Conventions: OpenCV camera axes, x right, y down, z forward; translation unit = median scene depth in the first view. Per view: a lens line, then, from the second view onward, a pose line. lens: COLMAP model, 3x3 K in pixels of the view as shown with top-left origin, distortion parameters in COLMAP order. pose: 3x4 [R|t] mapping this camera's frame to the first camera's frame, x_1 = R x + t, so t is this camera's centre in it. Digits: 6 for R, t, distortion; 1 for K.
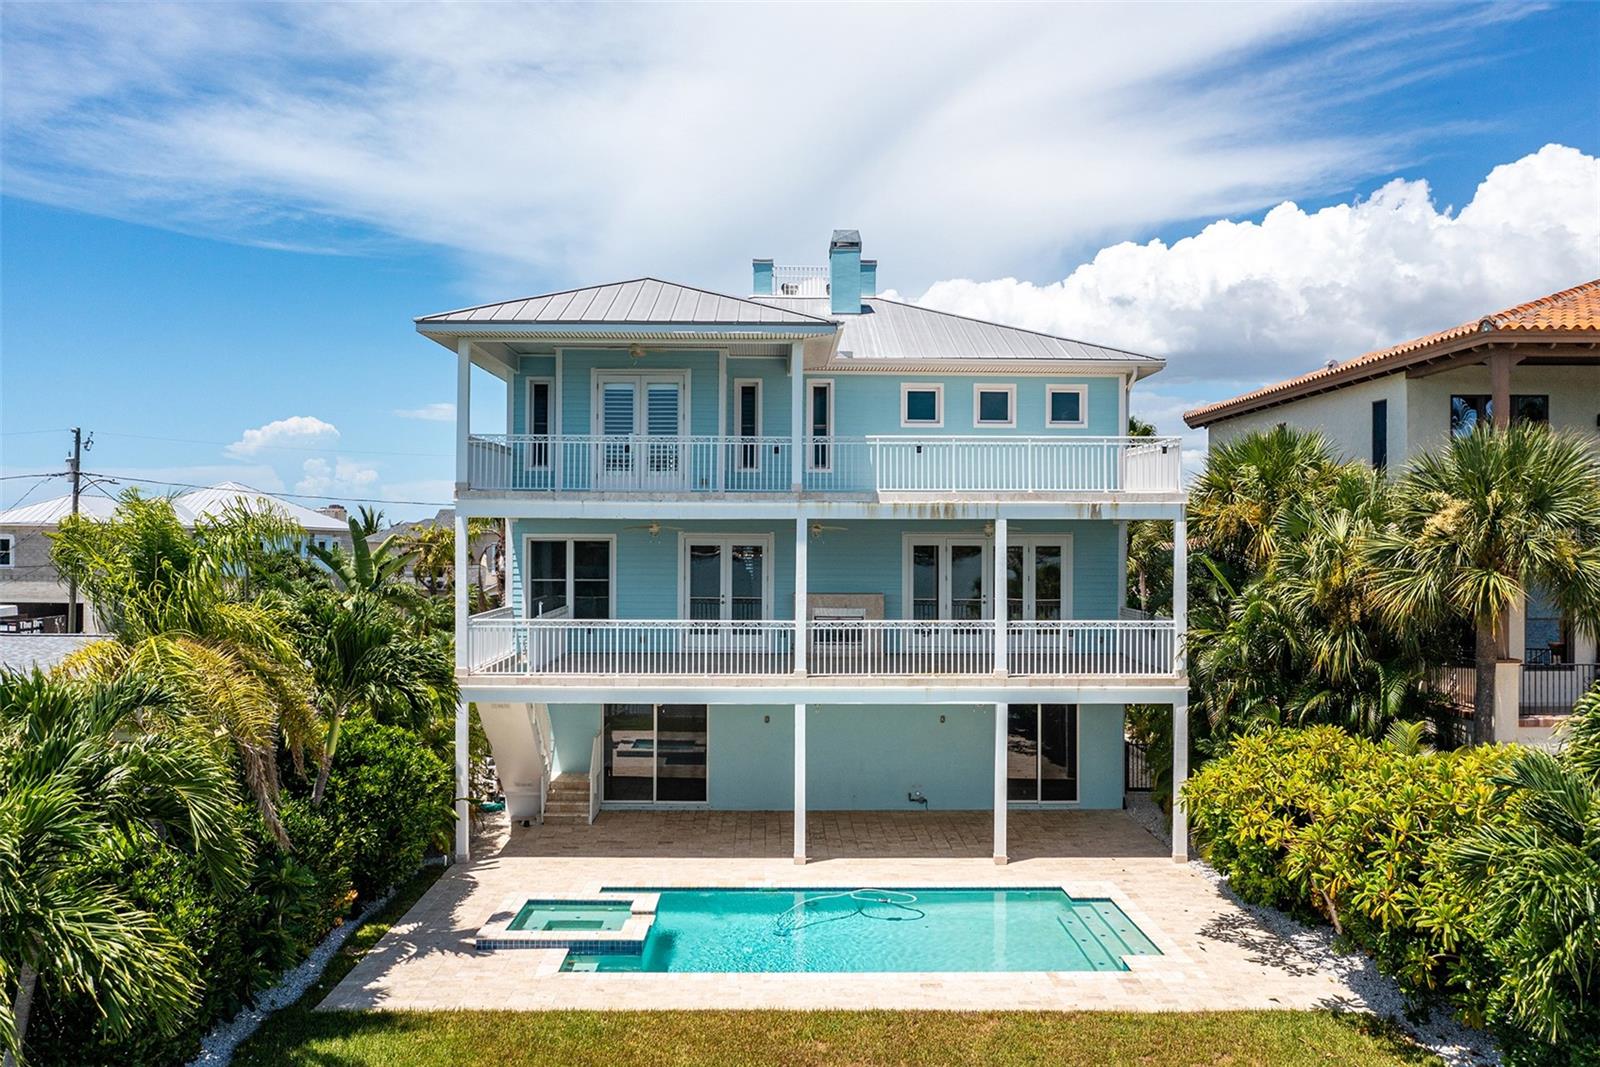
lens RADIAL K [[1274.9, 0, 770.7], [0, 1274.9, 534.8], [0, 0, 1]] dist [-0.008030, -0.000892]
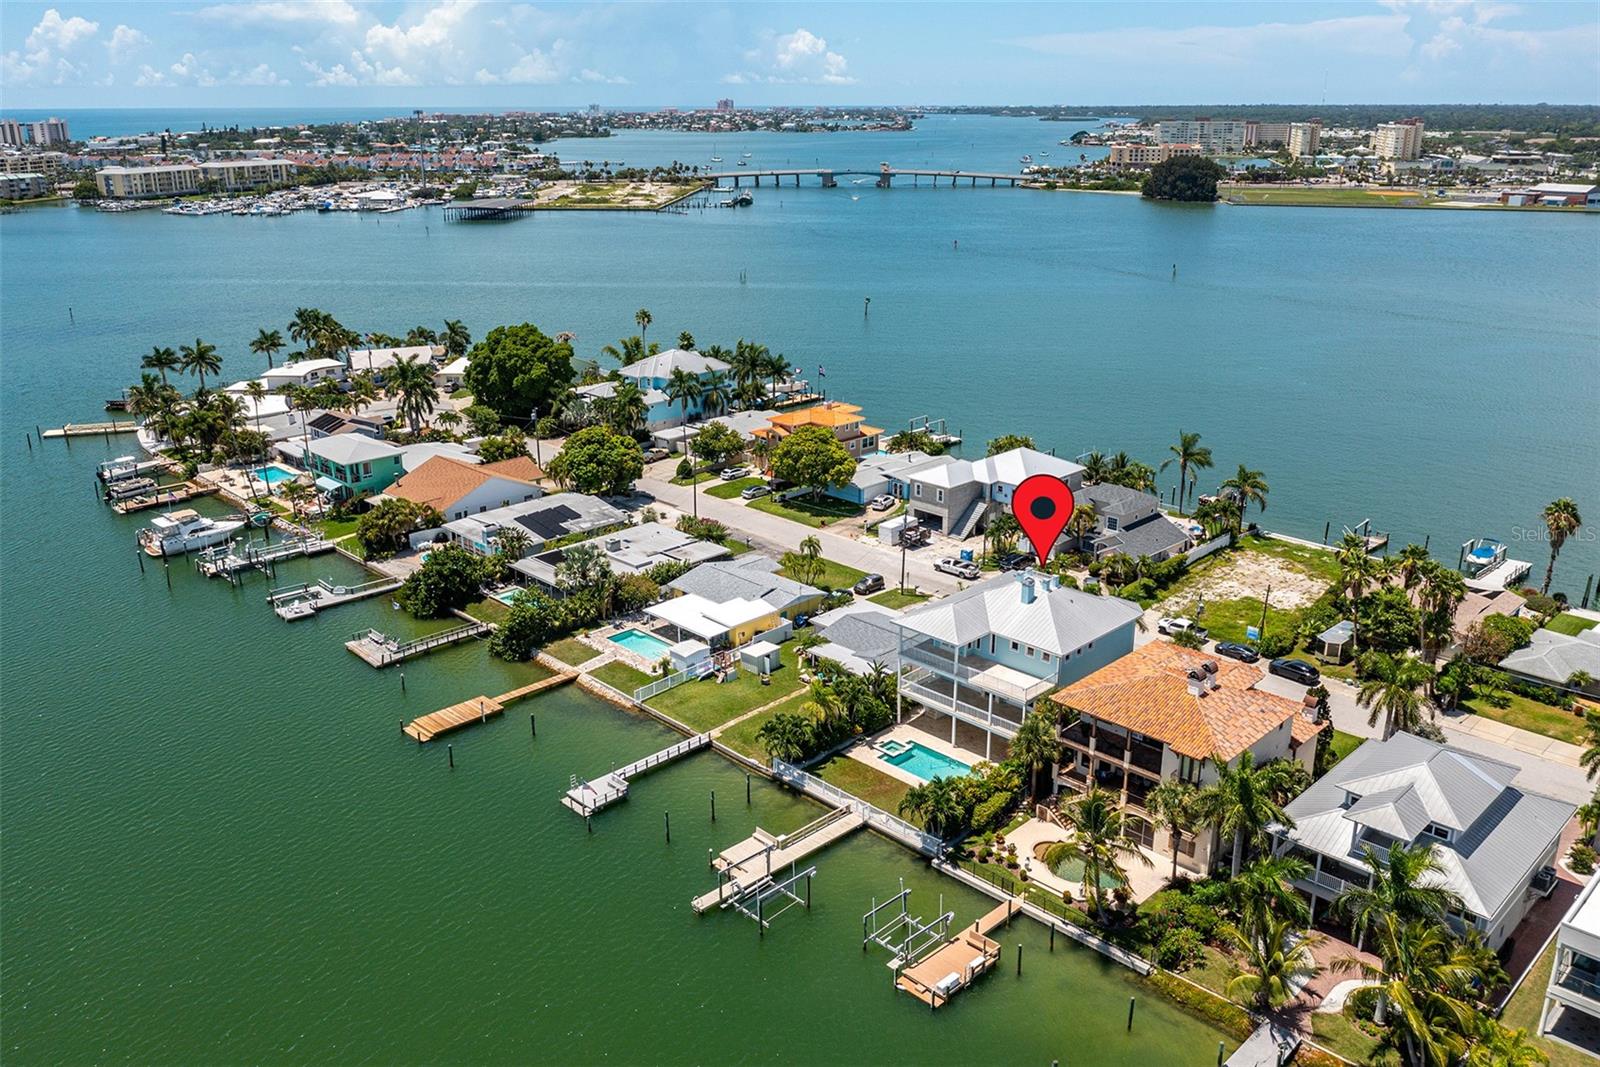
lens RADIAL K [[1281.3, 0, 800.0], [0, 1281.3, 533.5], [0, 0, 1]] dist [-0.015692, -0.000187]
pose [[0.705451, 0.217784, -0.674469, 2.629860], [0.012548, 0.947634, 0.319113, -1.993957], [0.708647, -0.233582, 0.665777, -2.342422]]
